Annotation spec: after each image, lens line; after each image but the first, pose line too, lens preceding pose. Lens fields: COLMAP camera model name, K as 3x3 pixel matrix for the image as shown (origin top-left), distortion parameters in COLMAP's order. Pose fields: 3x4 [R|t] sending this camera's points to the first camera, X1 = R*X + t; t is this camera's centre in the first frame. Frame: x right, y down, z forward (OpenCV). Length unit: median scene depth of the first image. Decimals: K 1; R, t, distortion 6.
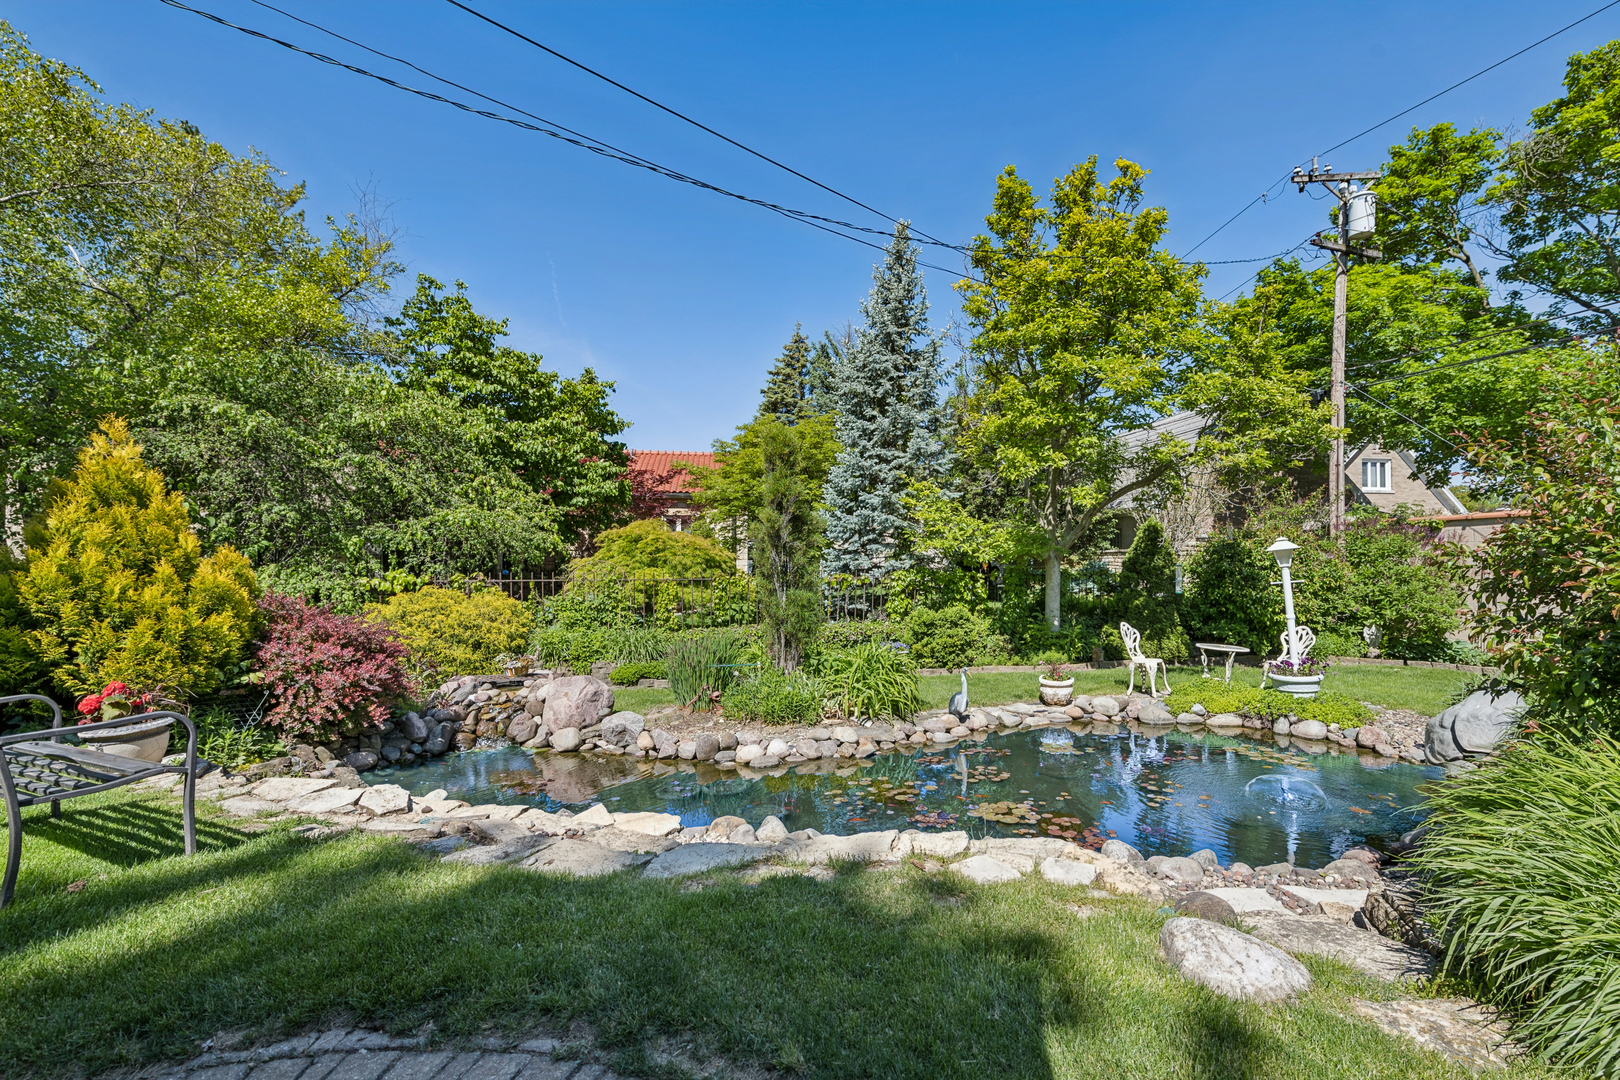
lens RADIAL K [[664.0, 0, 826.1], [0, 664.0, 554.8], [0, 0, 1]] dist [0.000272, -0.000836]
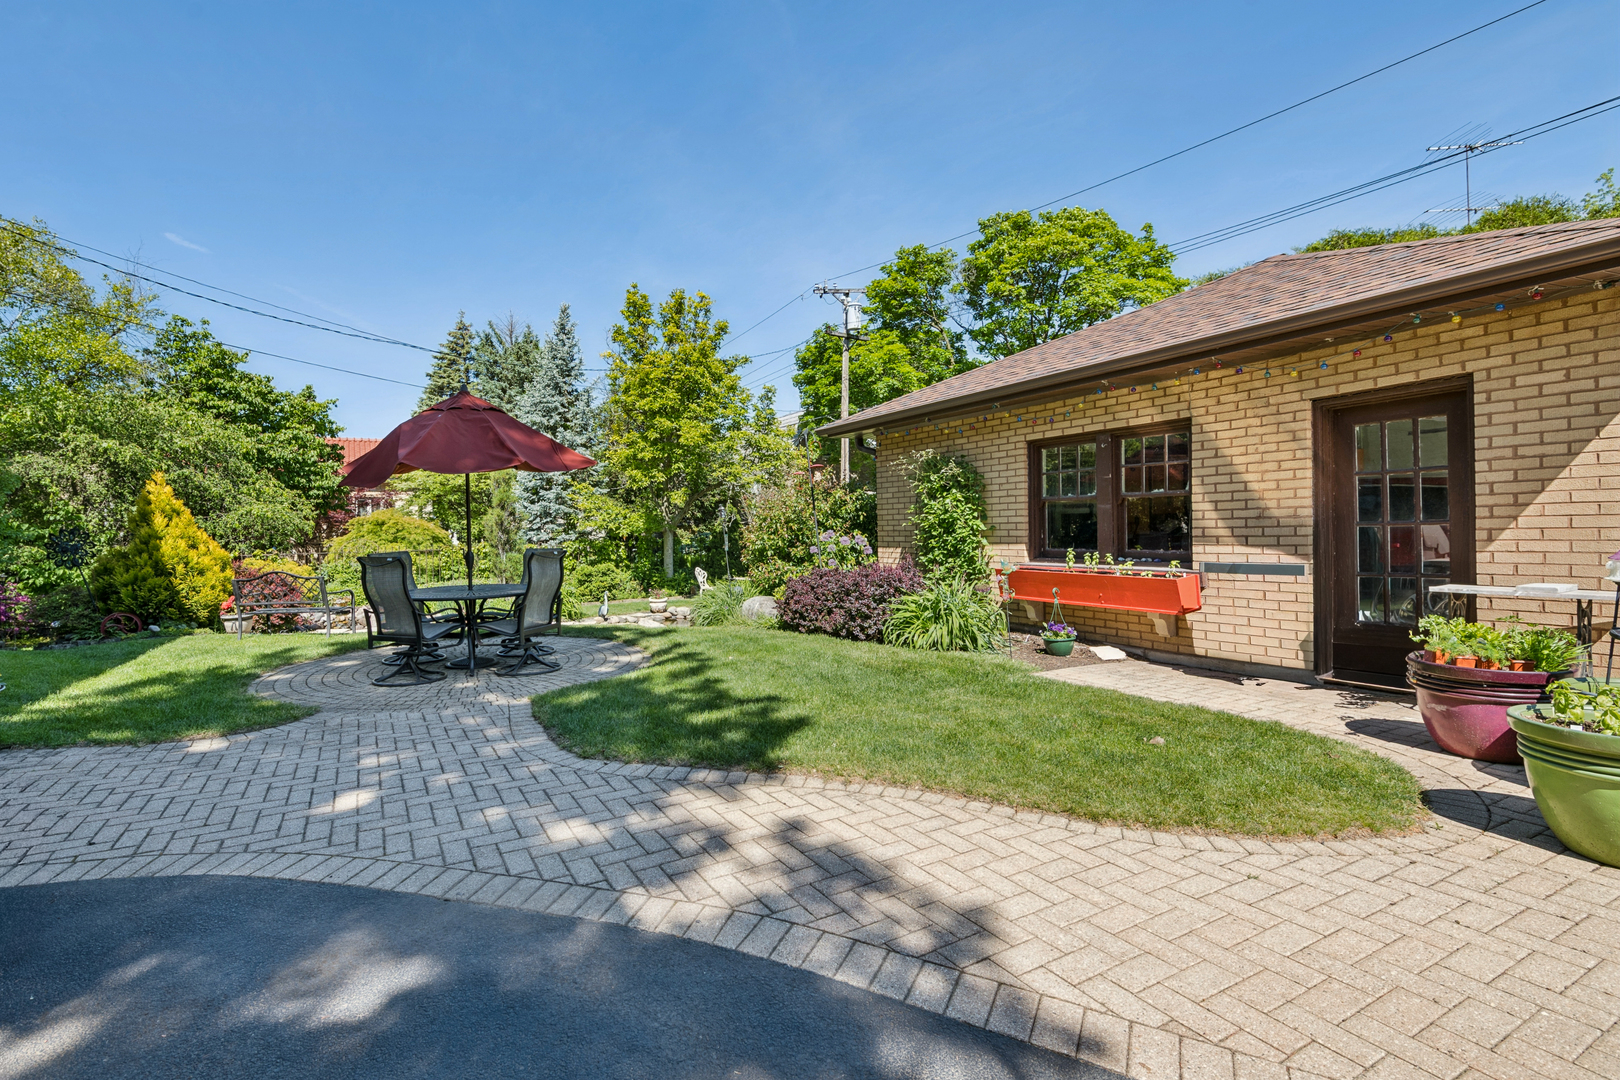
lens RADIAL K [[744.7, 0, 762.4], [0, 744.7, 548.5], [0, 0, 1]] dist [0.002345, -0.000259]
pose [[0.929876, -0.024575, 0.367052, -0.127632], [0.011216, 0.999196, 0.038485, -0.025593], [-0.367702, -0.031670, 0.929404, -0.936850]]
